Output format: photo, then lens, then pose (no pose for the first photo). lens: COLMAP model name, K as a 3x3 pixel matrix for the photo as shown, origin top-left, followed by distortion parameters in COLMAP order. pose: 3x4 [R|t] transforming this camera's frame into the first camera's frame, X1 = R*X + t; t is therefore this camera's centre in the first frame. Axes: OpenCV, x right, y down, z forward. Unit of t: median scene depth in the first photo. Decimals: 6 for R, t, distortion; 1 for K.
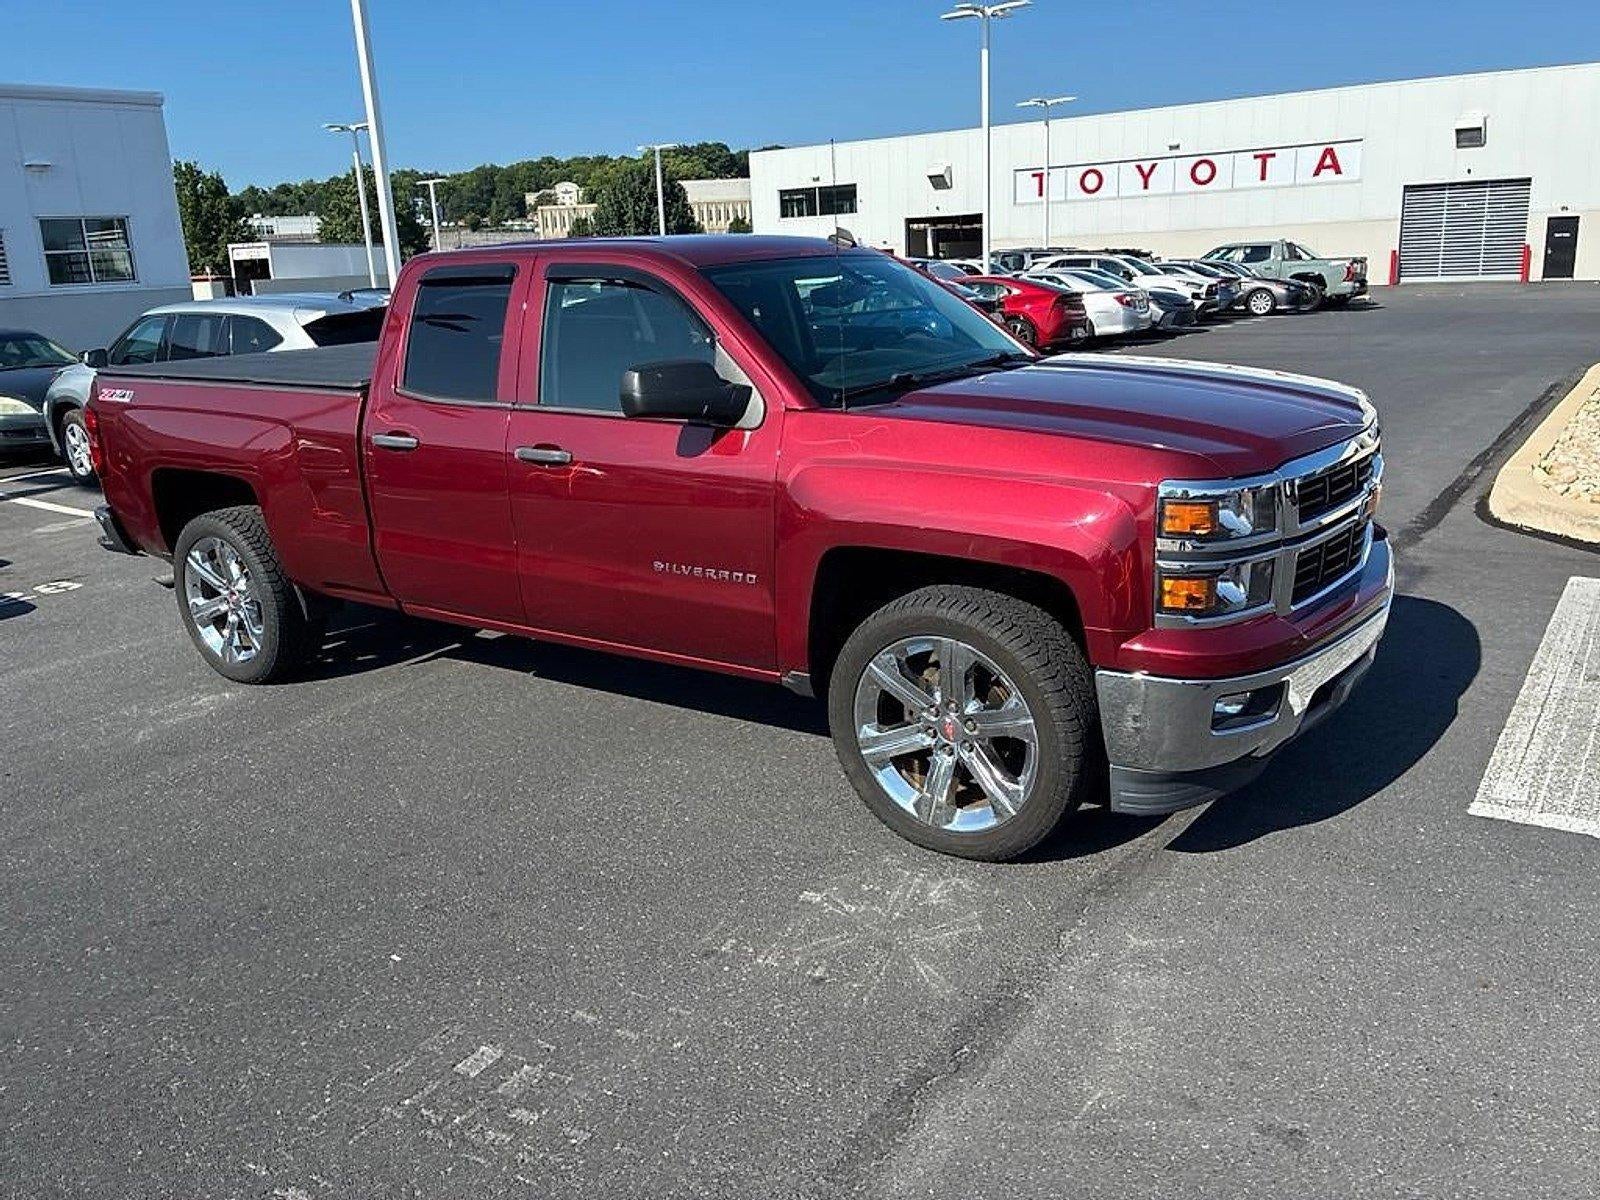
lens RADIAL K [[1216.6, 0, 819.6], [0, 1216.6, 588.8], [0, 0, 1]] dist [0.035520, -0.049115]
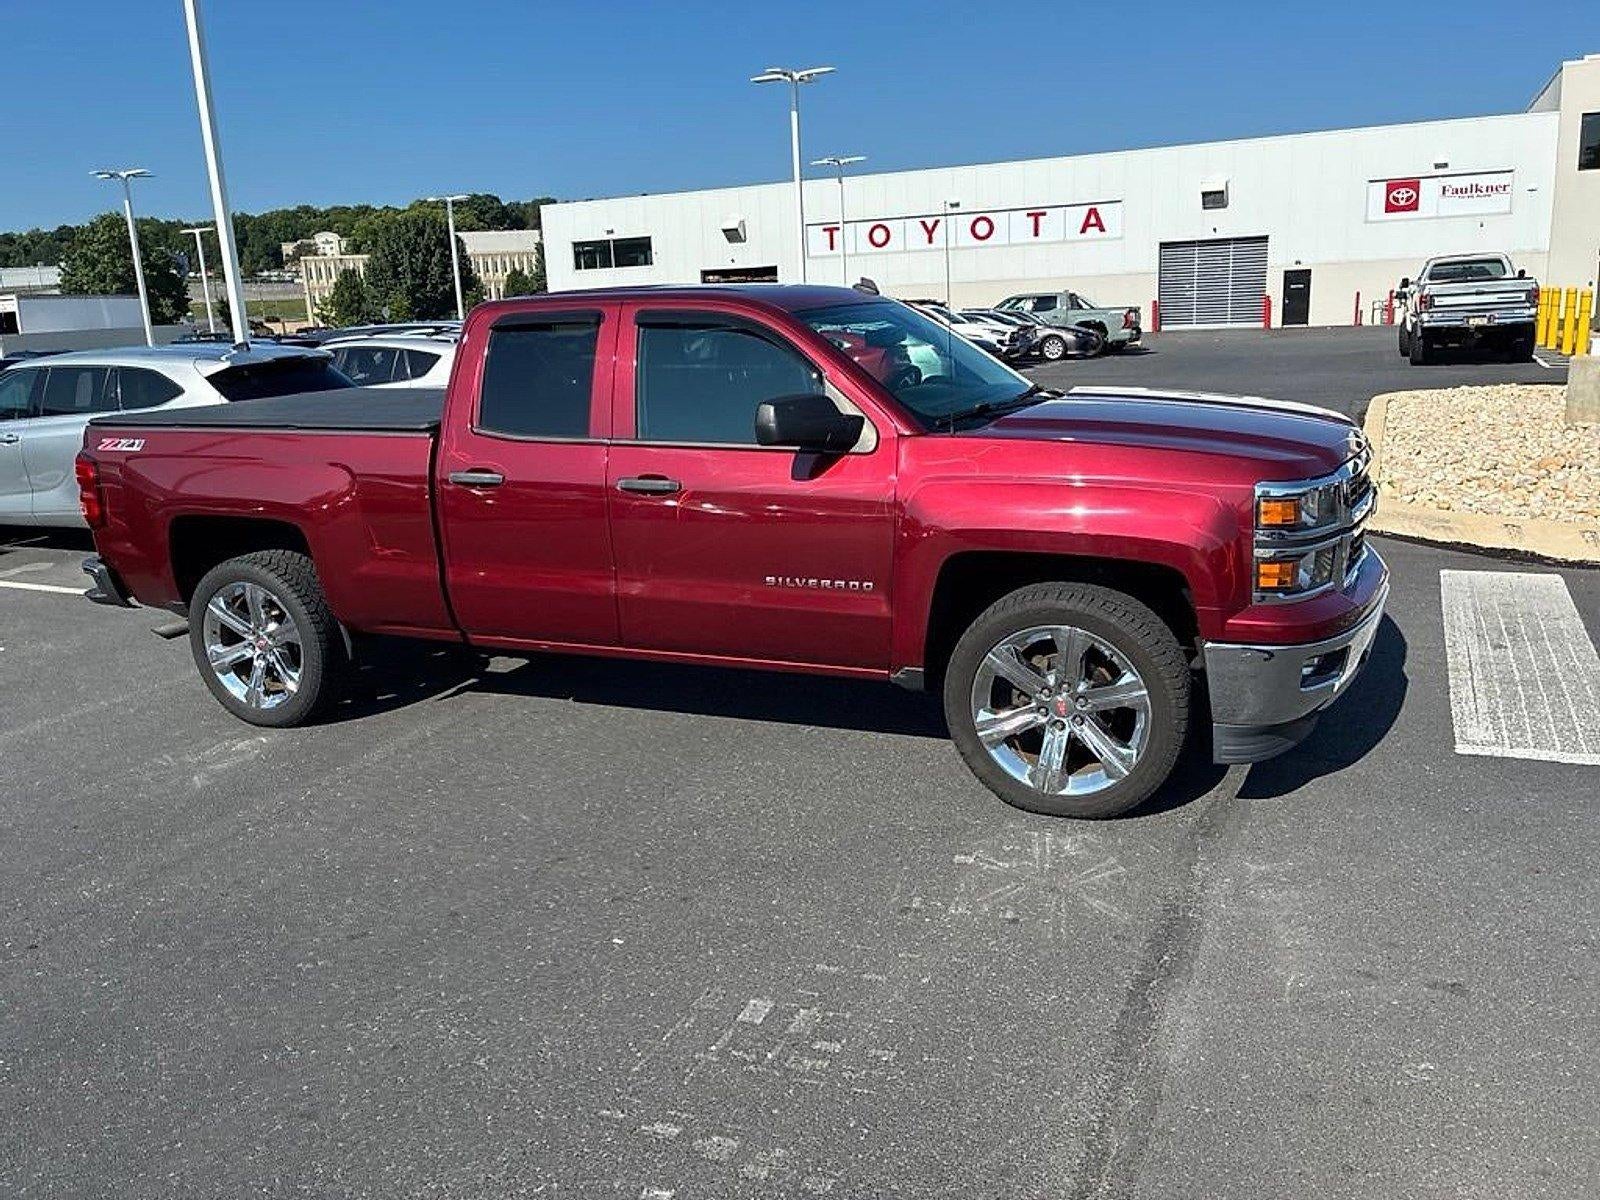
lens RADIAL K [[1216.6, 0, 805.6], [0, 1216.6, 590.1], [0, 0, 1]] dist [0.035520, -0.049115]
pose [[0.984107, -0.042986, 0.172297, -0.232537], [0.049584, 0.998185, -0.034176, 0.023133], [-0.170515, 0.042176, 0.984452, -0.072245]]
